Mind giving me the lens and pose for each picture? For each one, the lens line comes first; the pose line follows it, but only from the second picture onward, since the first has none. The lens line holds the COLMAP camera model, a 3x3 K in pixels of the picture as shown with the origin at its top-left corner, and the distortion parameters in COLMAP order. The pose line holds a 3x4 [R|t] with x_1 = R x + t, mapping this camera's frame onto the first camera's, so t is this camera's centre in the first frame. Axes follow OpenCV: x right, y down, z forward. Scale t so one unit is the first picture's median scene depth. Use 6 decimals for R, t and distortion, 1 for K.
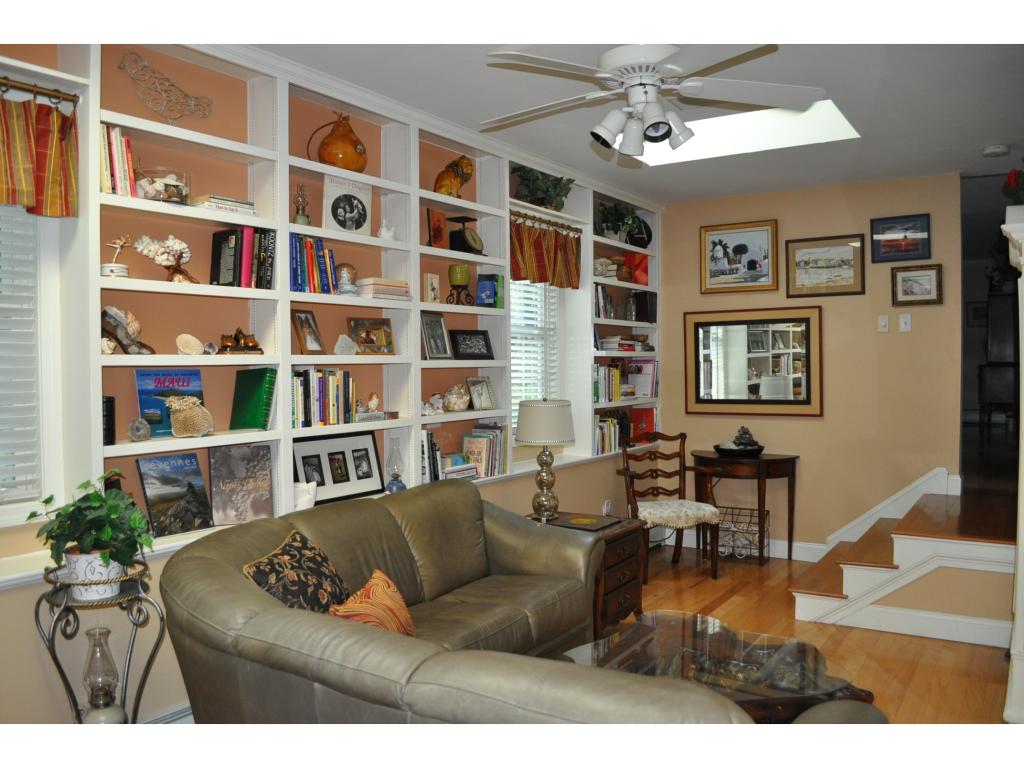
lens RADIAL K [[840.3, 0, 512.0], [0, 840.3, 384.0], [0, 0, 1]] dist [-0.104735, 0.000847]
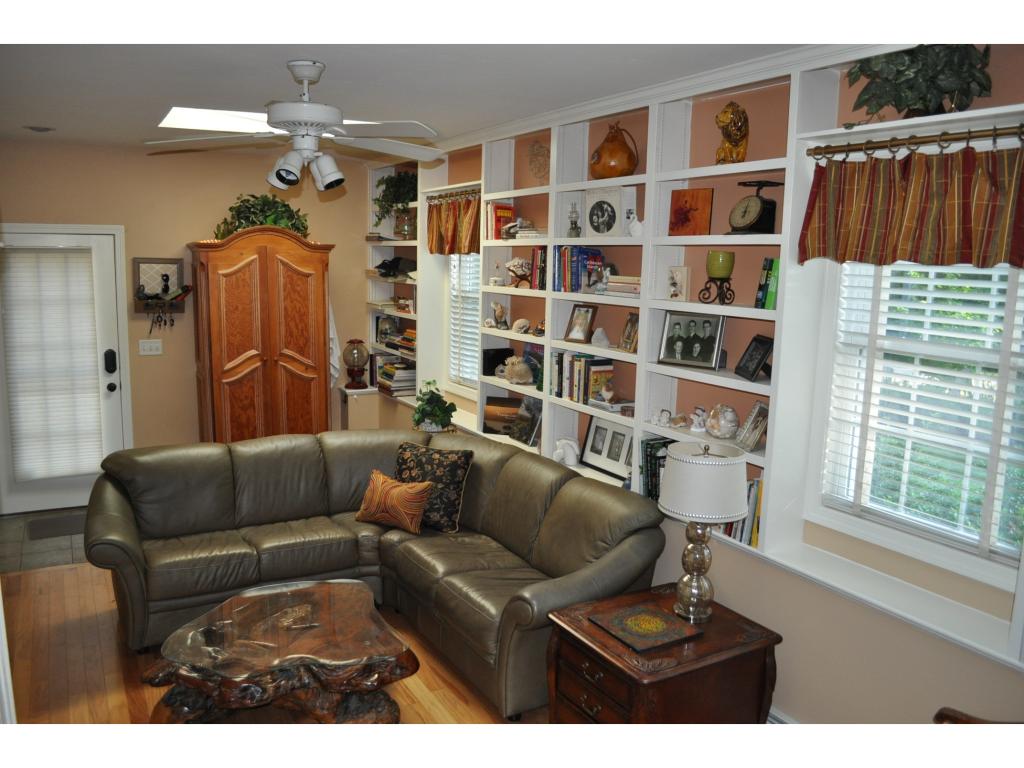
lens RADIAL K [[840.3, 0, 512.0], [0, 840.3, 384.0], [0, 0, 1]] dist [-0.104735, 0.000847]
pose [[-0.466295, 0.133501, -0.874498, 0.854977], [-0.035003, 0.984989, 0.169033, -0.172013], [0.883937, 0.109429, -0.454622, 1.425273]]
